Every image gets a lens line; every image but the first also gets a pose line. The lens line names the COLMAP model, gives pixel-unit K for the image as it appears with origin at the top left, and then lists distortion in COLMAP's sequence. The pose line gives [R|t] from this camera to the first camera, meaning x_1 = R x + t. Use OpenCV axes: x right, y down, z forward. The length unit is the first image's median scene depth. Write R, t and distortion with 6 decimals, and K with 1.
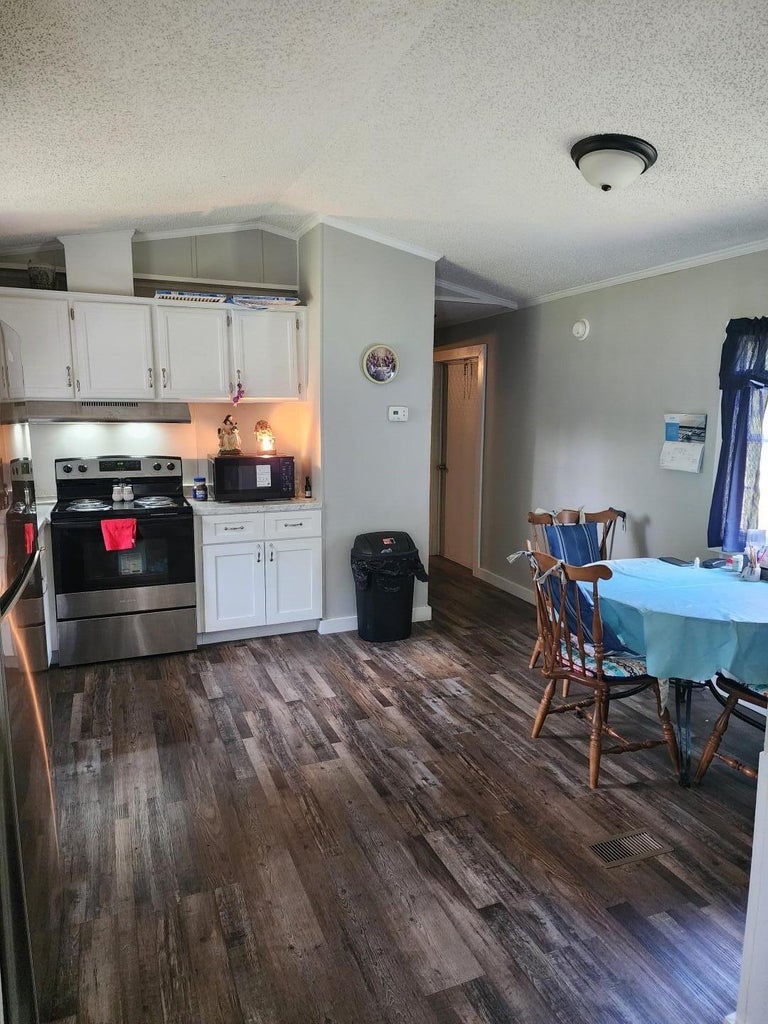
lens RADIAL K [[677.7, 0, 388.3], [0, 677.7, 509.9], [0, 0, 1]] dist [0.086788, -0.081079]
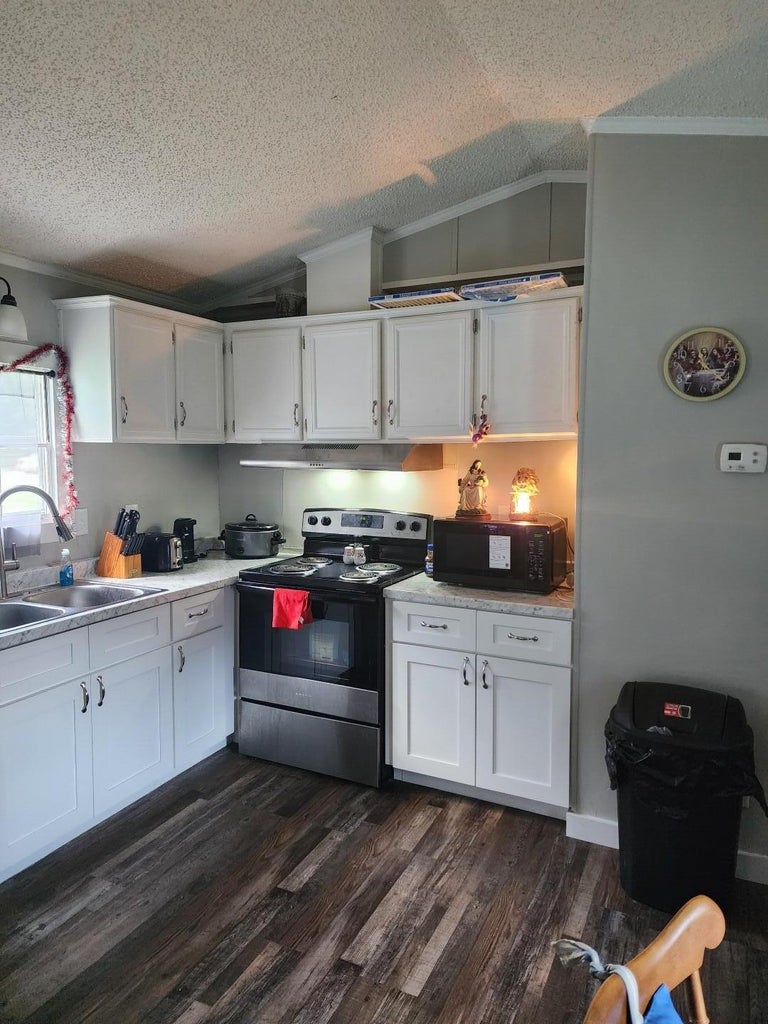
lens RADIAL K [[681.9, 0, 377.7], [0, 681.9, 503.2], [0, 0, 1]] dist [0.089488, -0.080588]
pose [[0.663195, 0.056008, -0.746348, 0.238251], [-0.107758, 0.993952, -0.021164, -0.074032], [0.740649, 0.094461, 0.665219, 0.496448]]
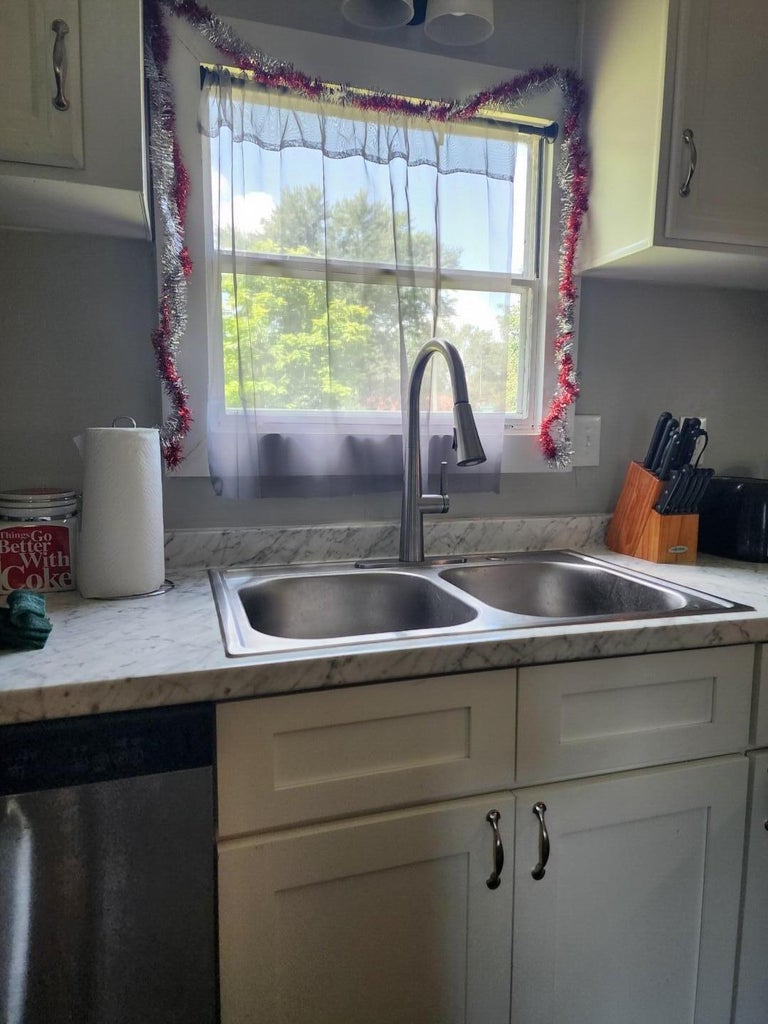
lens RADIAL K [[677.7, 0, 388.3], [0, 677.7, 509.9], [0, 0, 1]] dist [0.086788, -0.081079]
pose [[-0.080542, 0.119948, -0.989508, -0.153046], [-0.155586, 0.979051, 0.131344, -0.028722], [0.984533, 0.164532, -0.060193, 0.684691]]
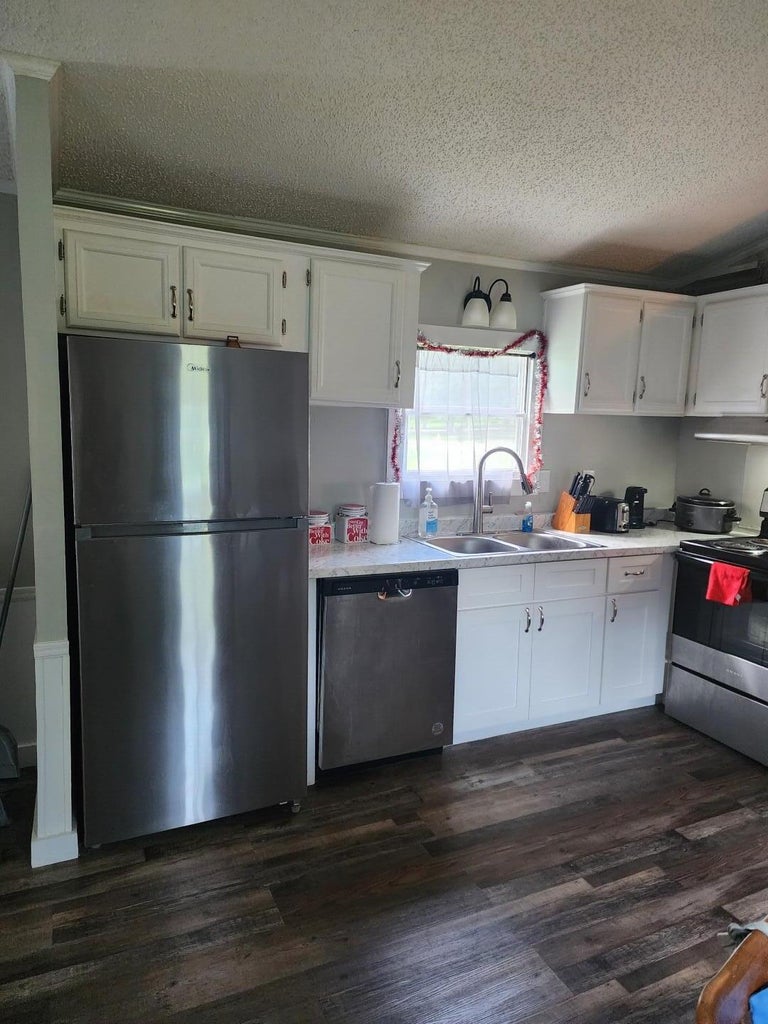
lens RADIAL K [[677.7, 0, 388.3], [0, 677.7, 509.9], [0, 0, 1]] dist [0.086788, -0.081079]
pose [[0.051495, 0.131948, -0.989918, 0.328284], [-0.174856, 0.977113, 0.121145, -0.069845], [0.983246, 0.166855, 0.073388, 0.504536]]
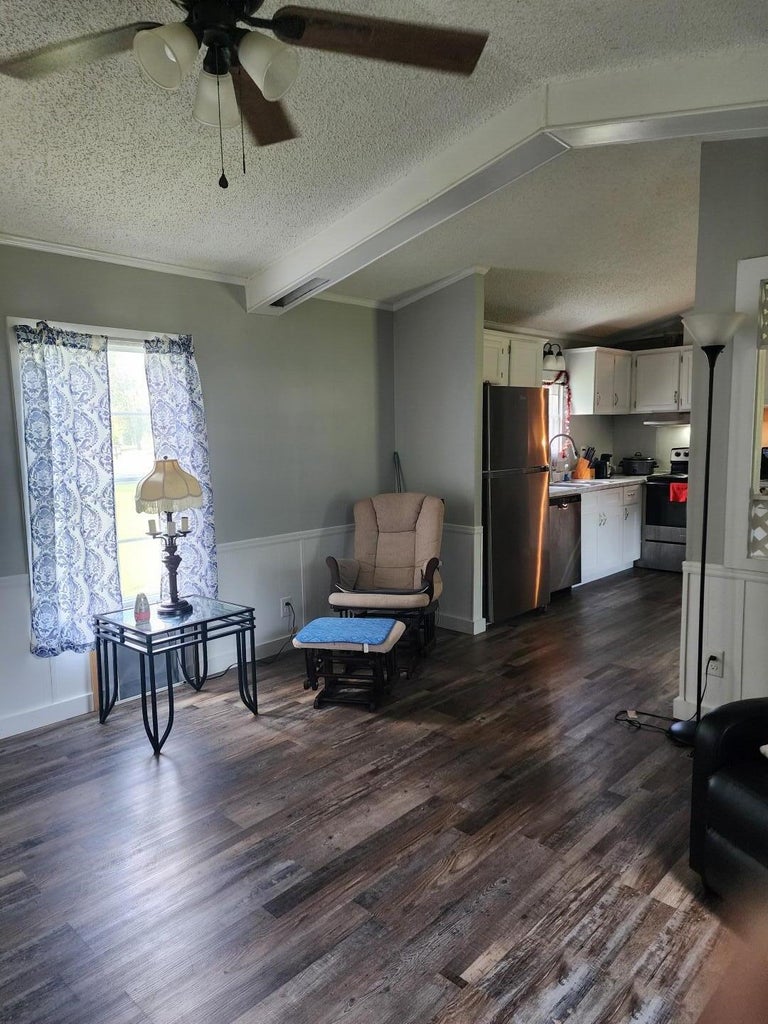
lens RADIAL K [[677.7, 0, 388.3], [0, 677.7, 509.9], [0, 0, 1]] dist [0.086788, -0.081079]
pose [[0.405831, 0.087257, -0.909773, 0.746862], [-0.110139, 0.992847, 0.046094, 0.071239], [0.907288, 0.081495, 0.412538, -0.269690]]
